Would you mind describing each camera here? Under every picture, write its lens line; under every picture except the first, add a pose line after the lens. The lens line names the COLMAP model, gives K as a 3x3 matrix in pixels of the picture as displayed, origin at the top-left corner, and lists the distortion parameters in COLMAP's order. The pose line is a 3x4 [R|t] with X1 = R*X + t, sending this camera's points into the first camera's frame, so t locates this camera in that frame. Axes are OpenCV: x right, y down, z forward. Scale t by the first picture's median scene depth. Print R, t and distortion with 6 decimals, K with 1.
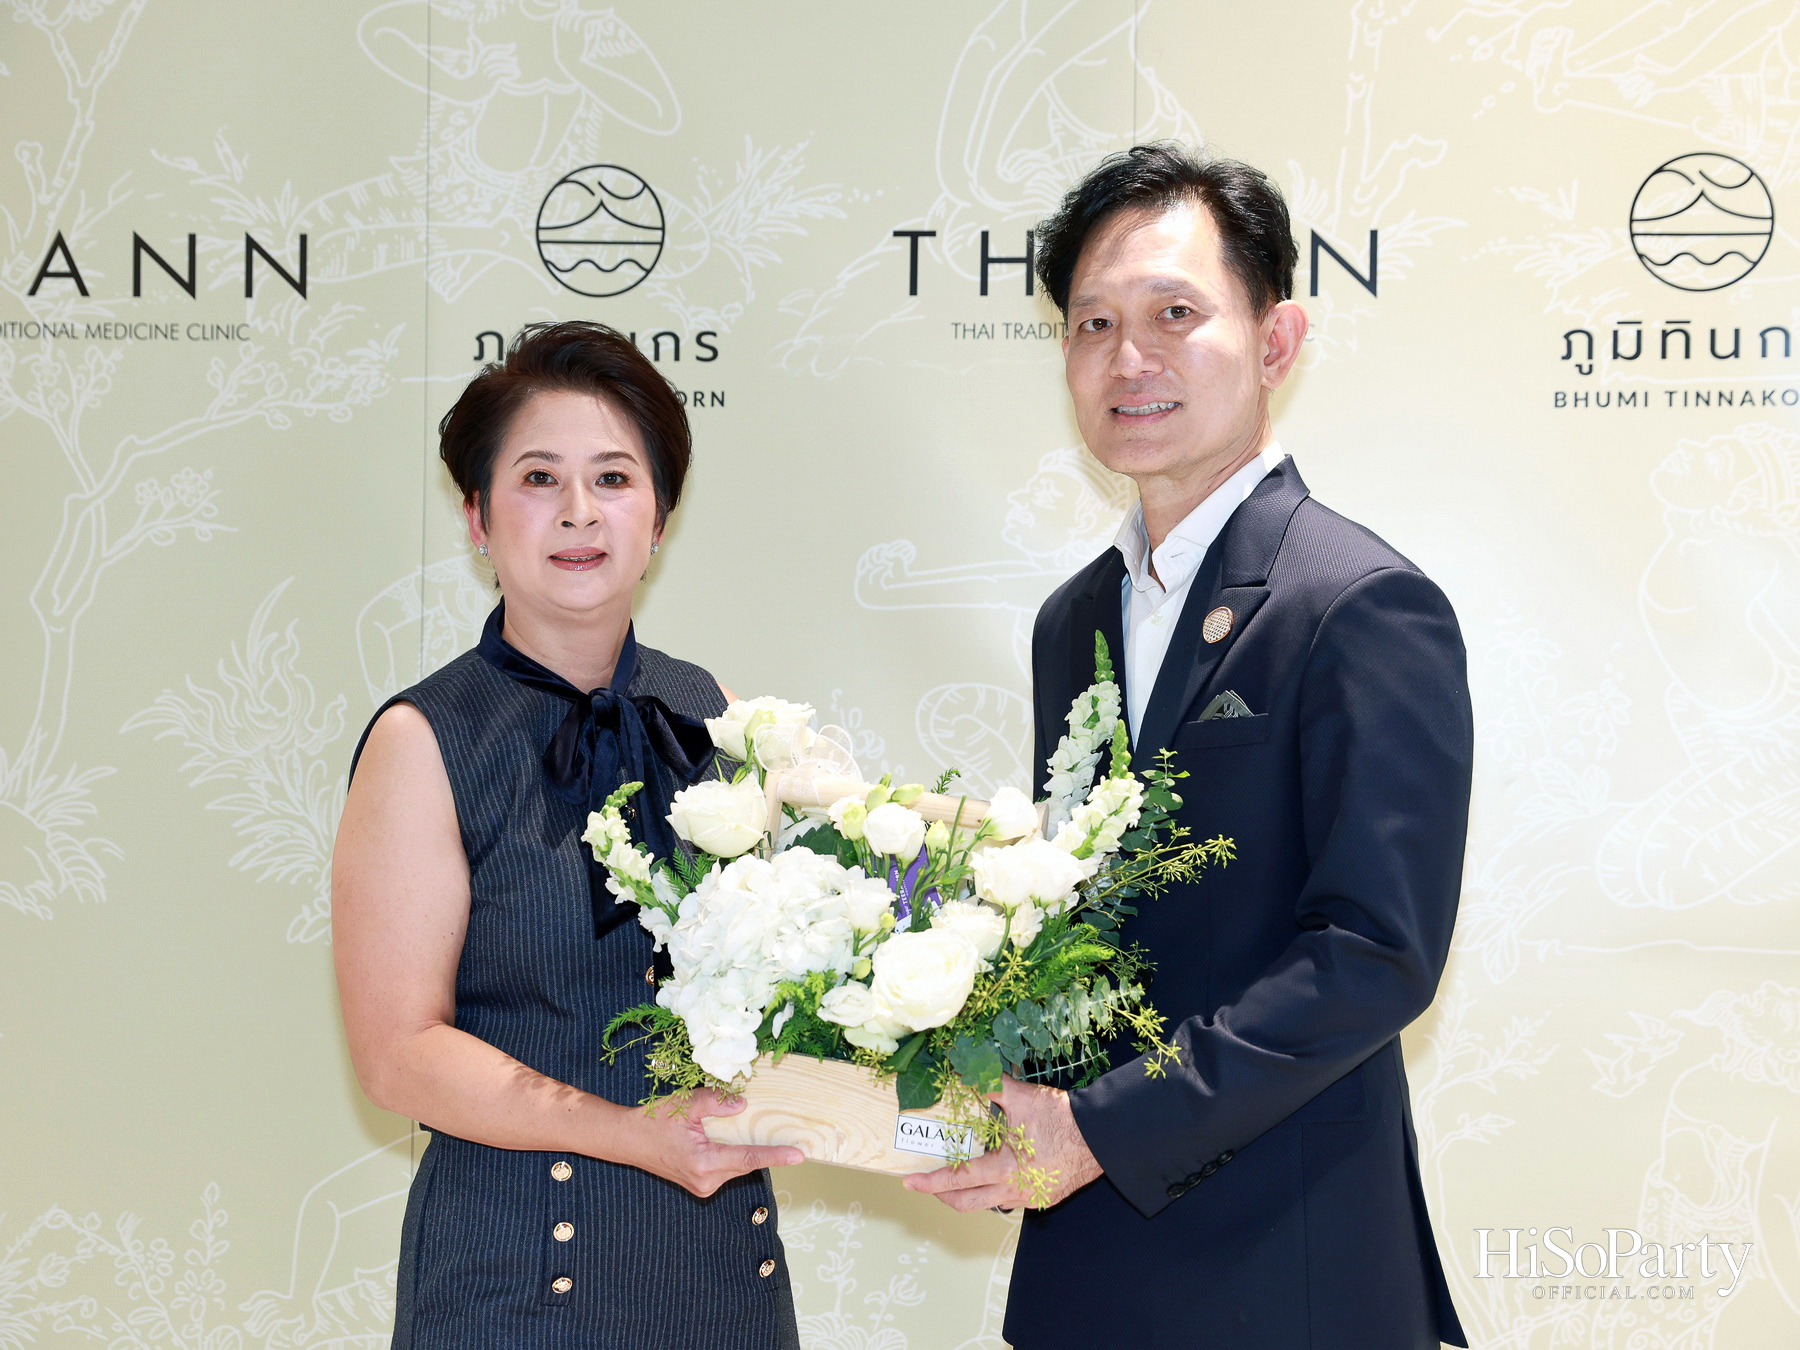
lens RADIAL K [[3102.1, 0, 931.0], [0, 3102.1, 688.1], [0, 0, 1]] dist [0.151552, 0.000000]
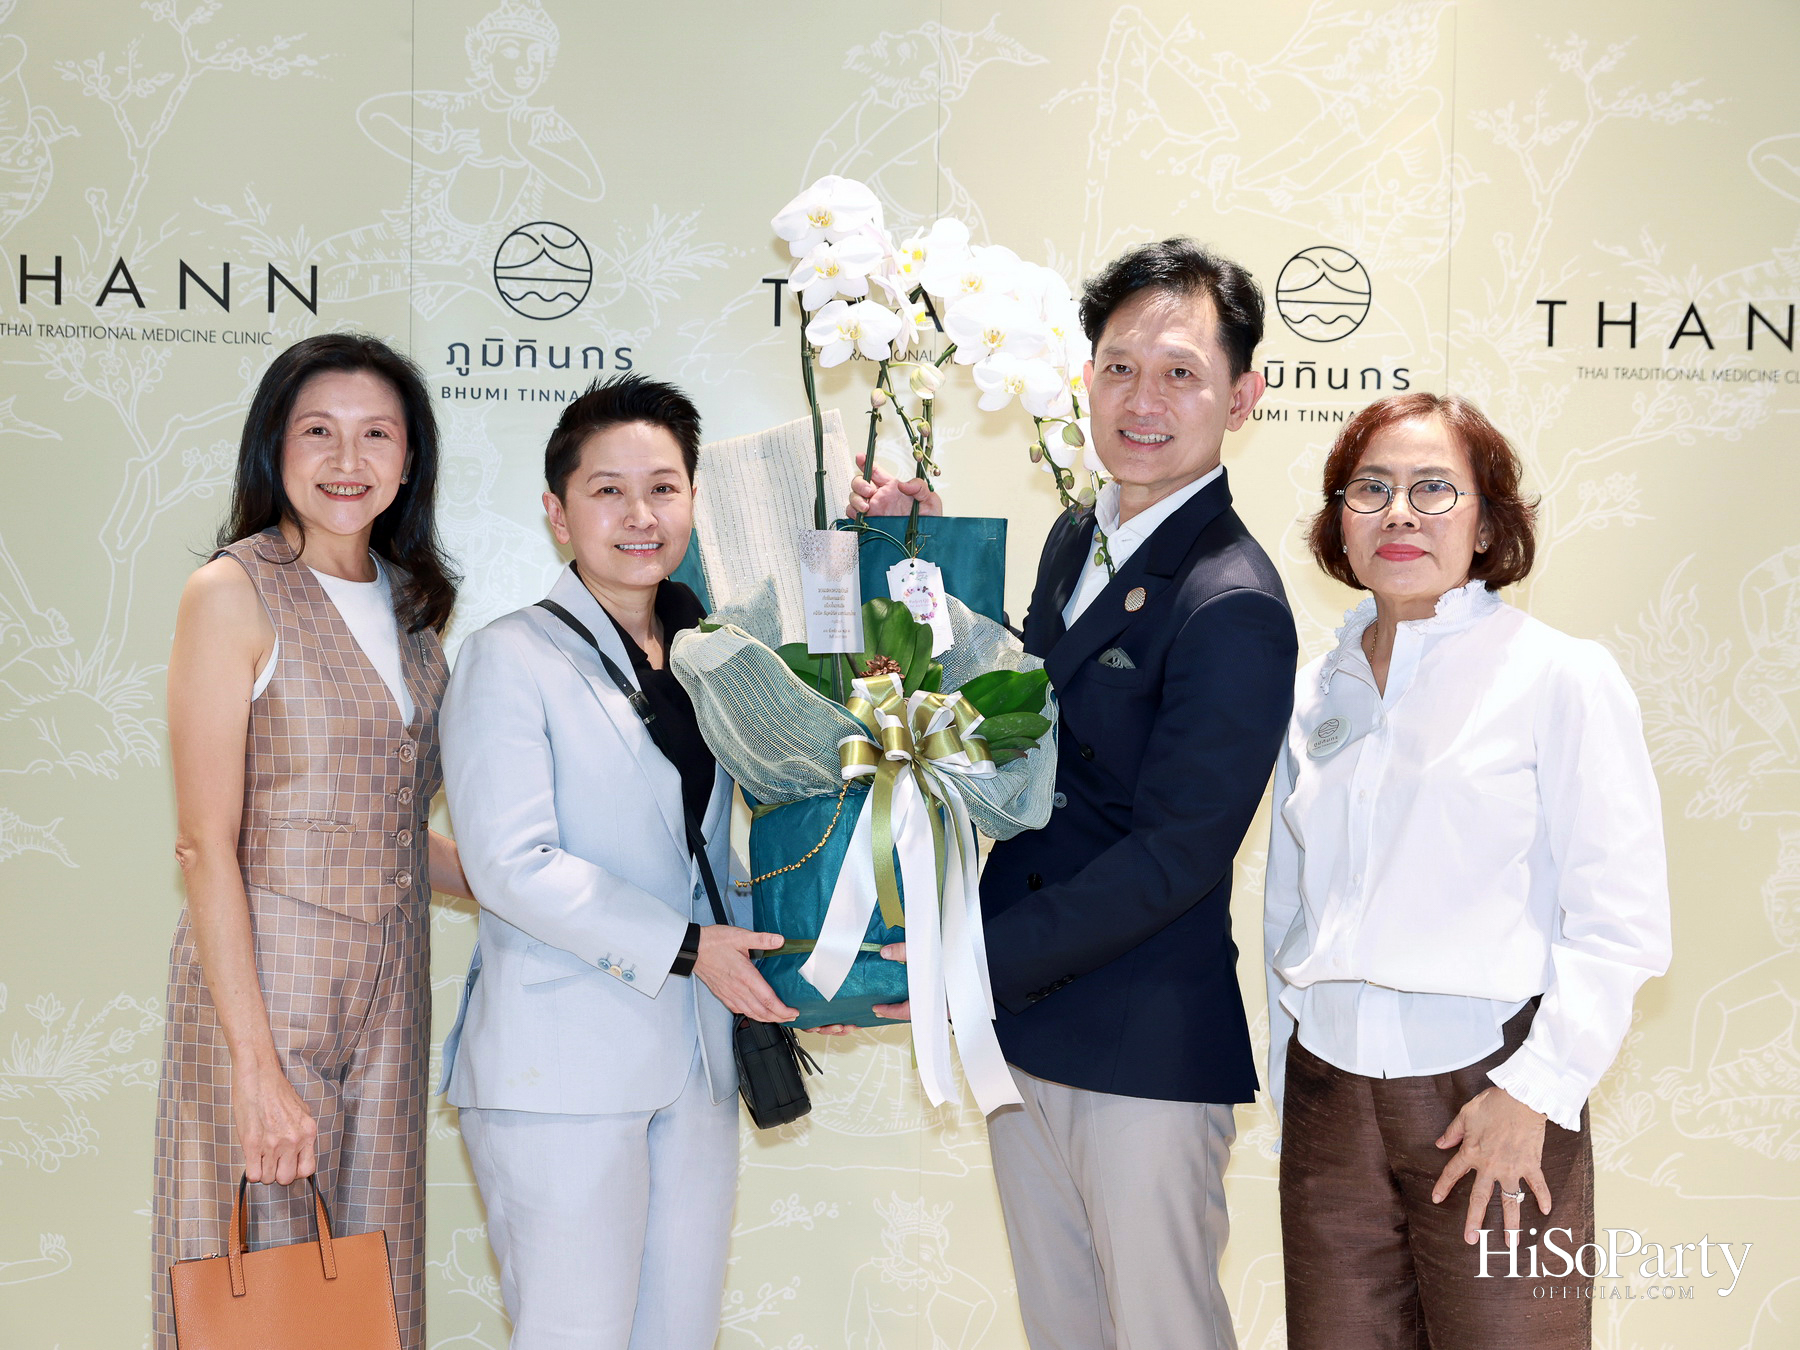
lens RADIAL K [[2213.9, 0, 865.7], [0, 2213.9, 689.7], [0, 0, 1]] dist [0.061506, 0.000000]
pose [[0.983105, 0.001147, 0.183037, -0.143984], [-0.008093, 0.999275, 0.037204, -0.001807], [-0.182862, -0.038057, 0.982402, 0.018794]]
